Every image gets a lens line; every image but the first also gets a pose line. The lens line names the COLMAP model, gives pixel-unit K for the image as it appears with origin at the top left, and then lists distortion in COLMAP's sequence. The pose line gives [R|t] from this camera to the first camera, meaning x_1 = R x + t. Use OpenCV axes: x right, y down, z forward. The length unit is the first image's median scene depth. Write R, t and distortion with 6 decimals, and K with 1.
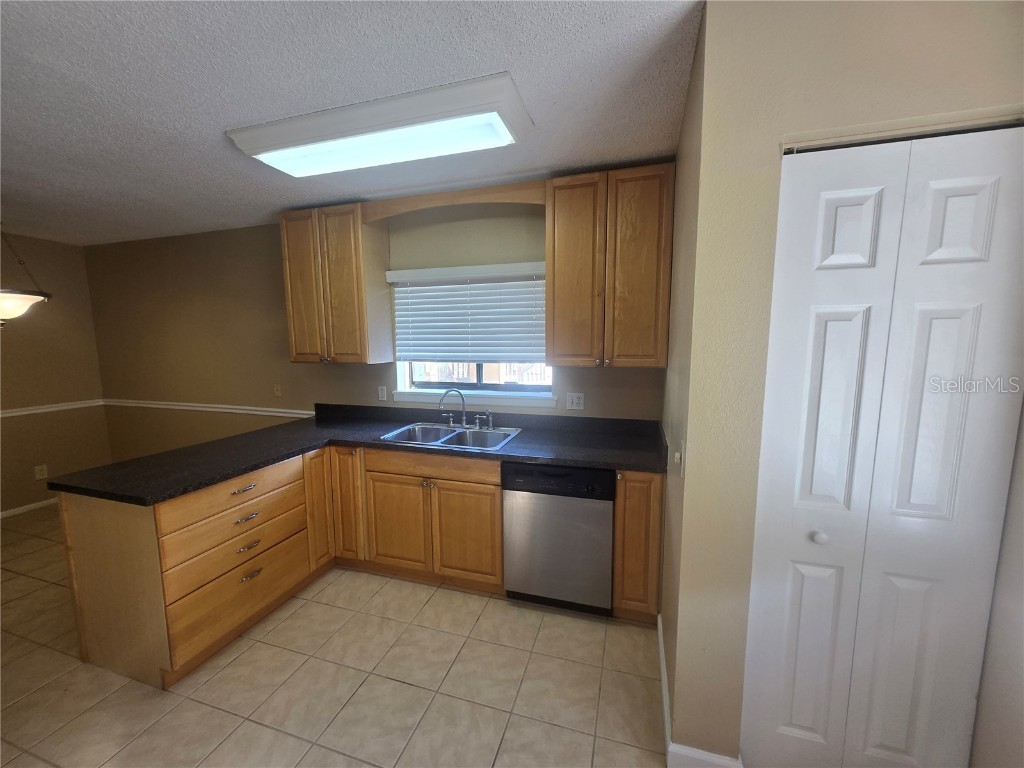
lens RADIAL K [[400.2, 0, 509.7], [0, 400.2, 387.4], [0, 0, 1]] dist [0.002886, -0.000689]
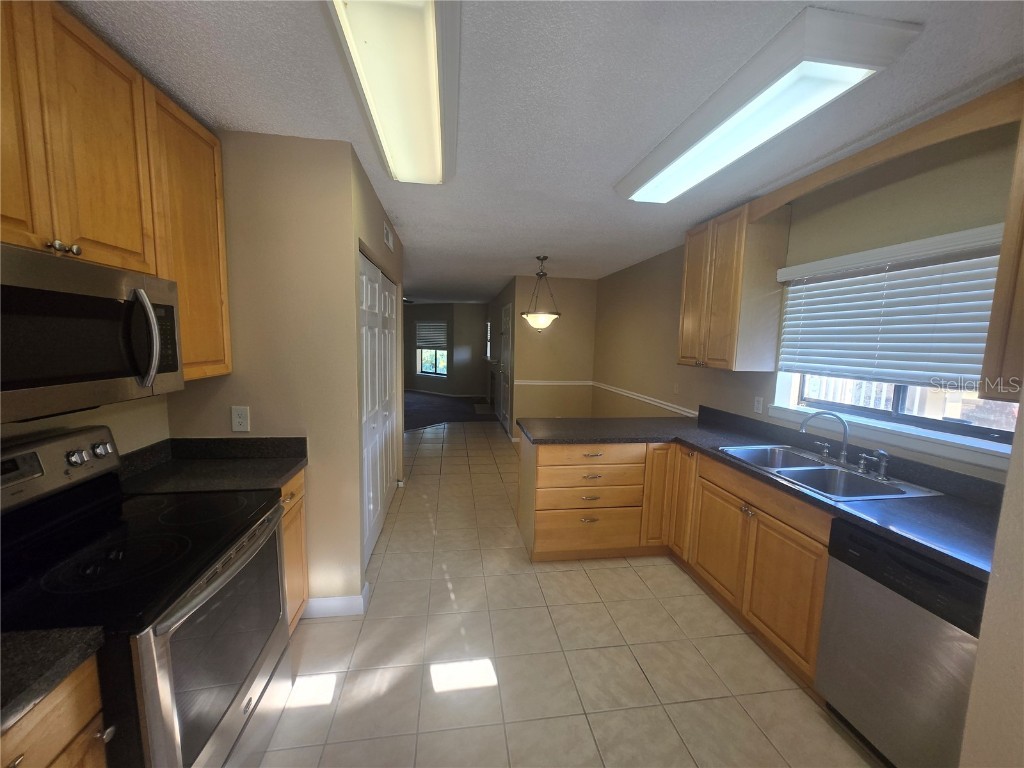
lens RADIAL K [[400.2, 0, 514.2], [0, 400.2, 387.5], [0, 0, 1]] dist [0.002886, -0.000689]
pose [[0.442689, 0.119703, -0.888649, 0.290867], [-0.129604, 0.989184, 0.068681, -0.018467], [0.887259, 0.084768, 0.453415, 0.112603]]
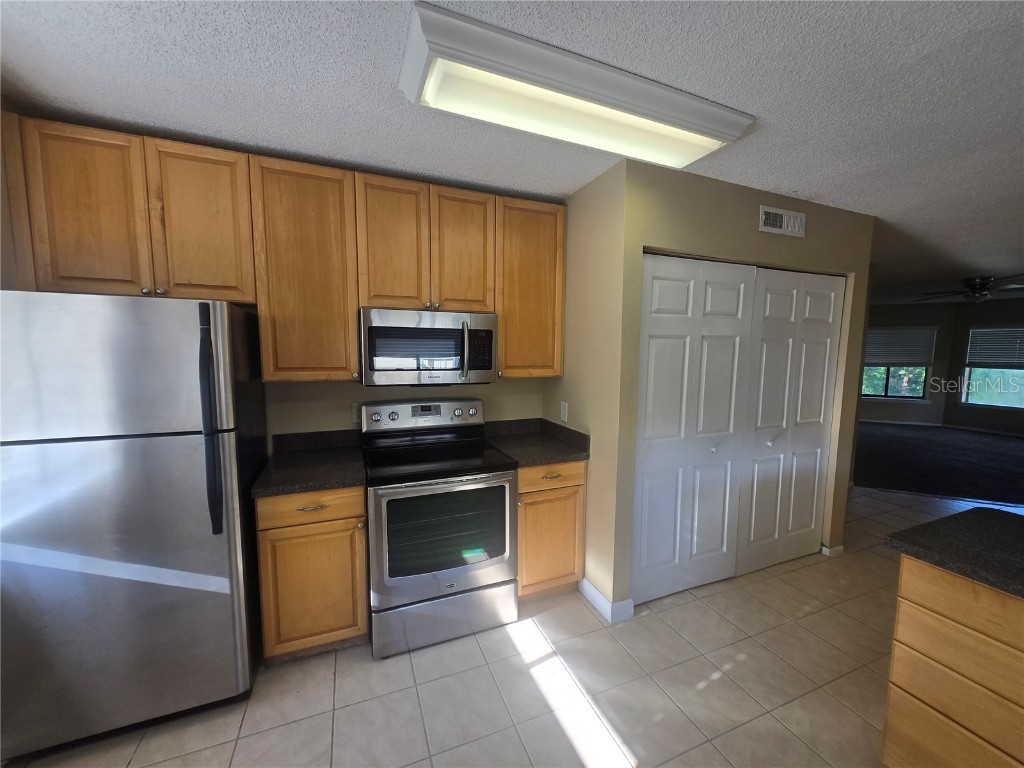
lens RADIAL K [[400.2, 0, 512.5], [0, 400.2, 387.1], [0, 0, 1]] dist [0.002886, -0.000689]
pose [[-0.764888, 0.058521, -0.641499, 0.118930], [-0.077332, 0.980320, 0.181638, -0.072440], [0.639504, 0.188541, -0.745310, 0.672873]]
